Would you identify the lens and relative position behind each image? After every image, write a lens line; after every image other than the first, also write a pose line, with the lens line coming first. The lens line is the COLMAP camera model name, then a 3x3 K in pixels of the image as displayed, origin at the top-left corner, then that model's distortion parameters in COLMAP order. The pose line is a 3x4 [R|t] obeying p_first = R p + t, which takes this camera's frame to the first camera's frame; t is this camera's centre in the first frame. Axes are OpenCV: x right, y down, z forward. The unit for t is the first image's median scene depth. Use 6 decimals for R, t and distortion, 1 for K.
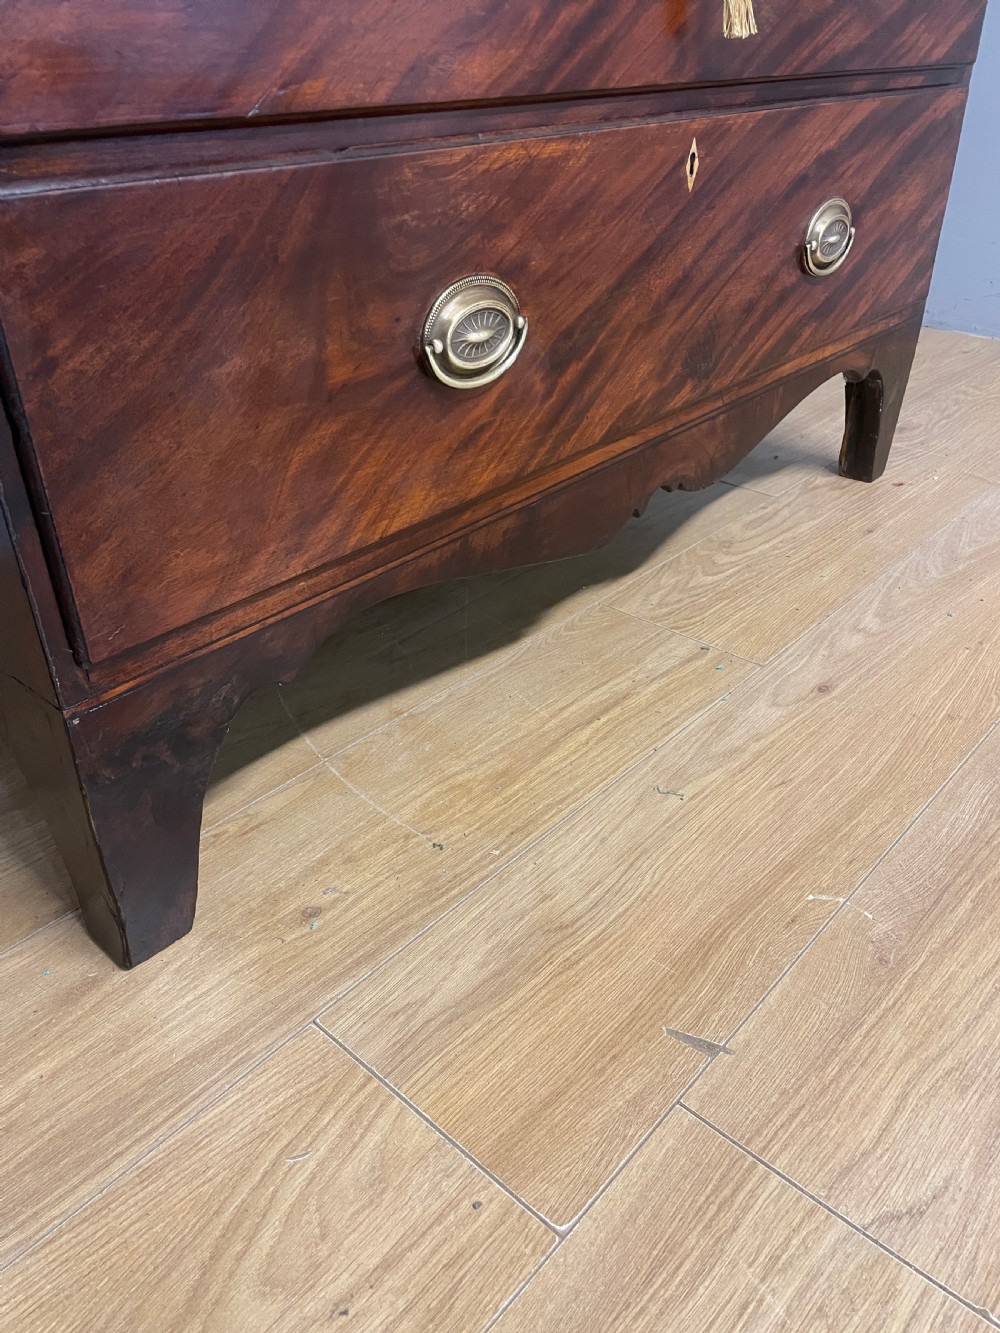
lens RADIAL K [[1011.8, 0, 499.9], [0, 1011.8, 671.1], [0, 0, 1]] dist [0.107636, -0.137568]
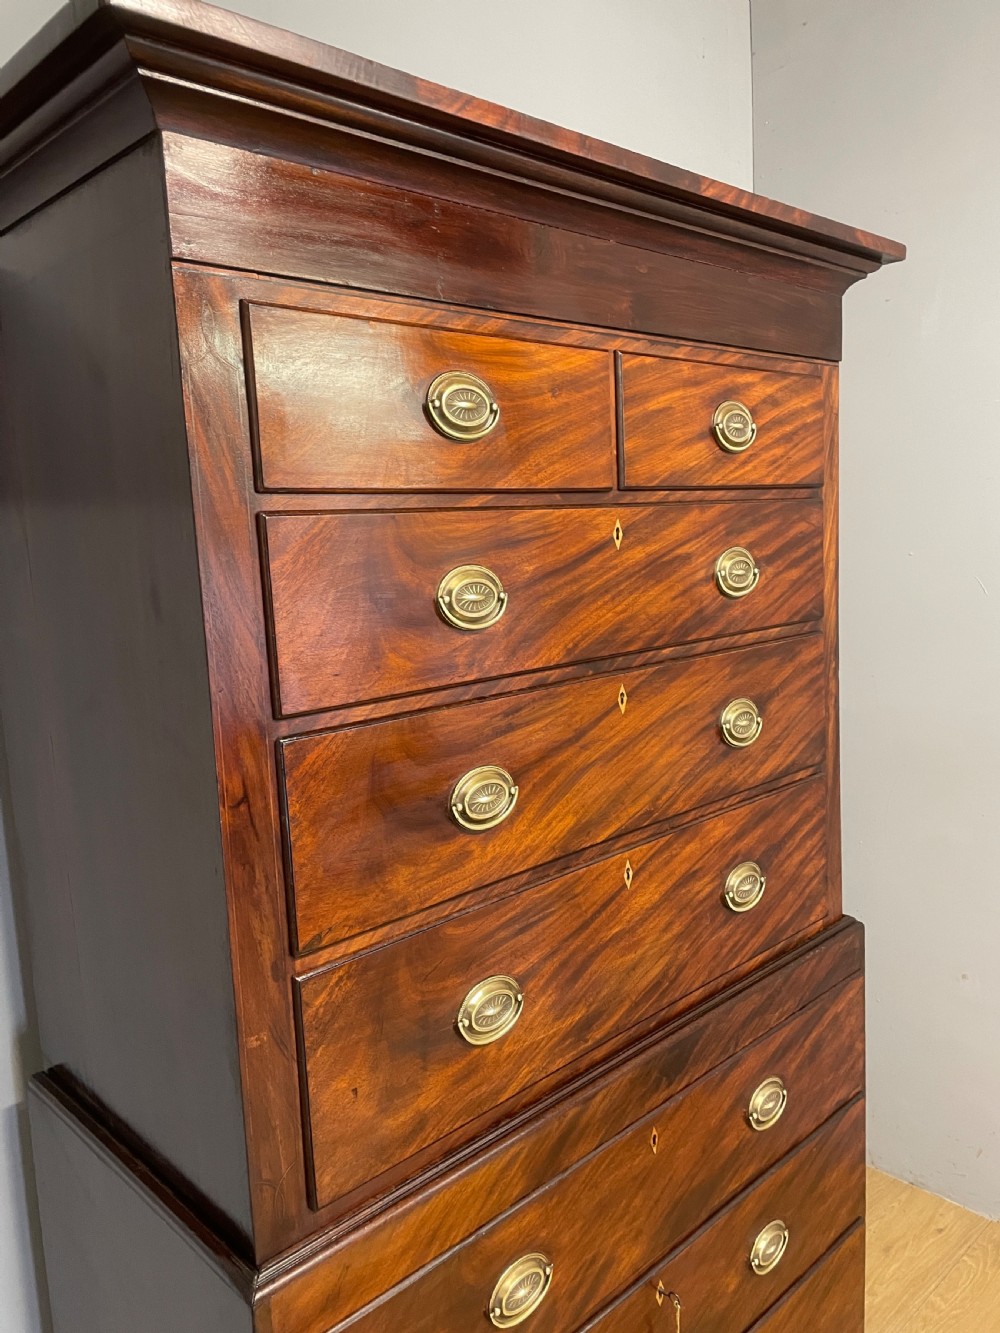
lens RADIAL K [[1011.8, 0, 499.9], [0, 1011.8, 671.1], [0, 0, 1]] dist [0.107636, -0.137568]
pose [[0.995854, -0.026324, -0.087074, 0.095744], [-0.012232, 0.909766, -0.414942, -0.950371], [0.090140, 0.414286, 0.905672, -1.138713]]
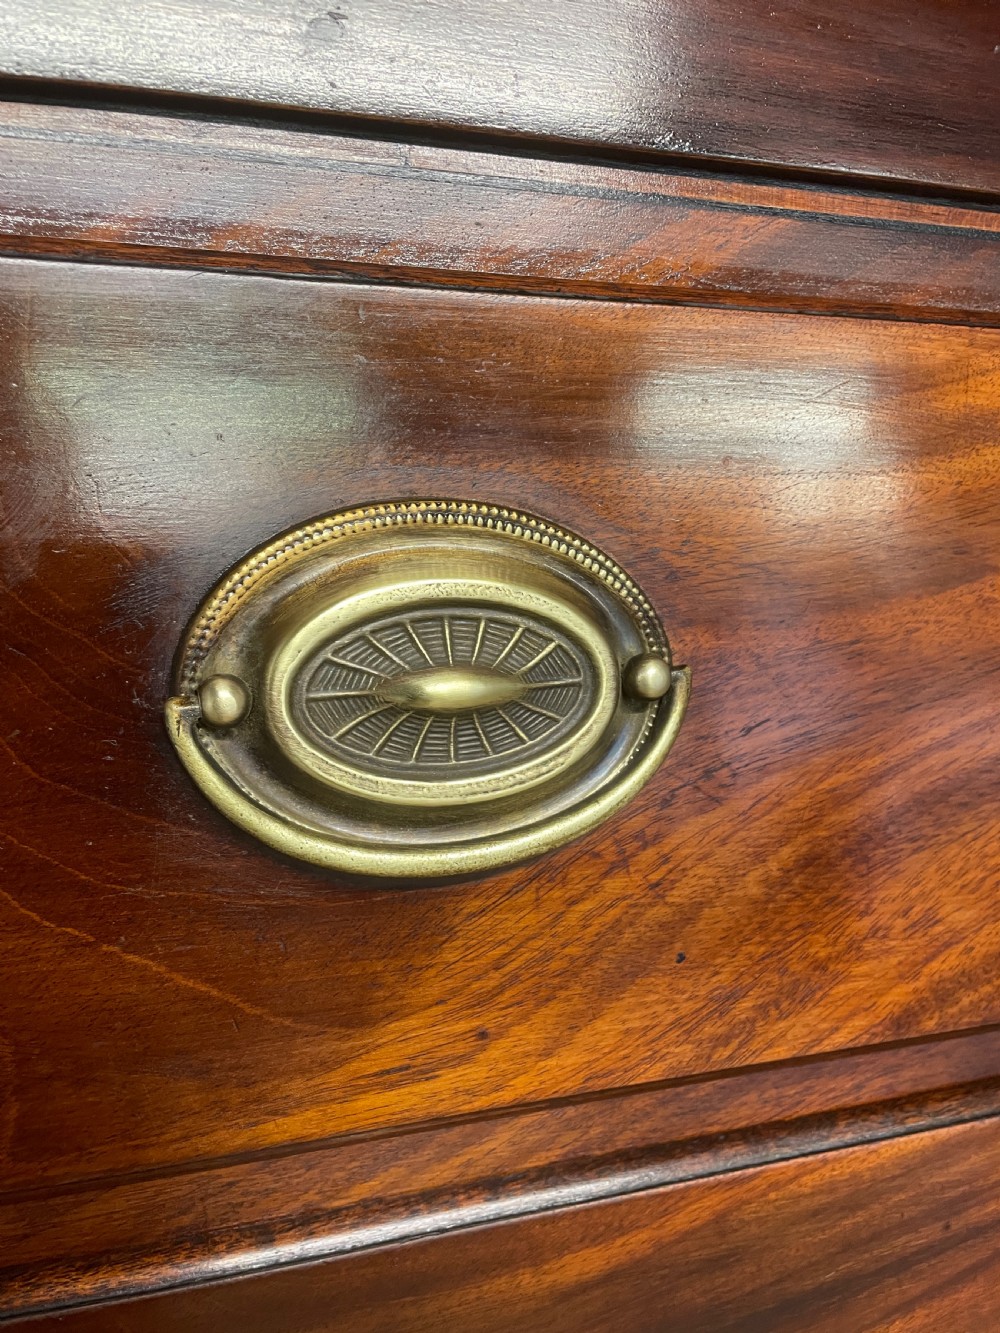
lens RADIAL K [[1011.8, 0, 499.9], [0, 1011.8, 671.1], [0, 0, 1]] dist [0.107636, -0.137568]
pose [[0.857754, 0.042047, -0.512337, 0.074949], [-0.270418, 0.884514, -0.380142, -1.720434], [0.437186, 0.464614, 0.770066, -0.276626]]
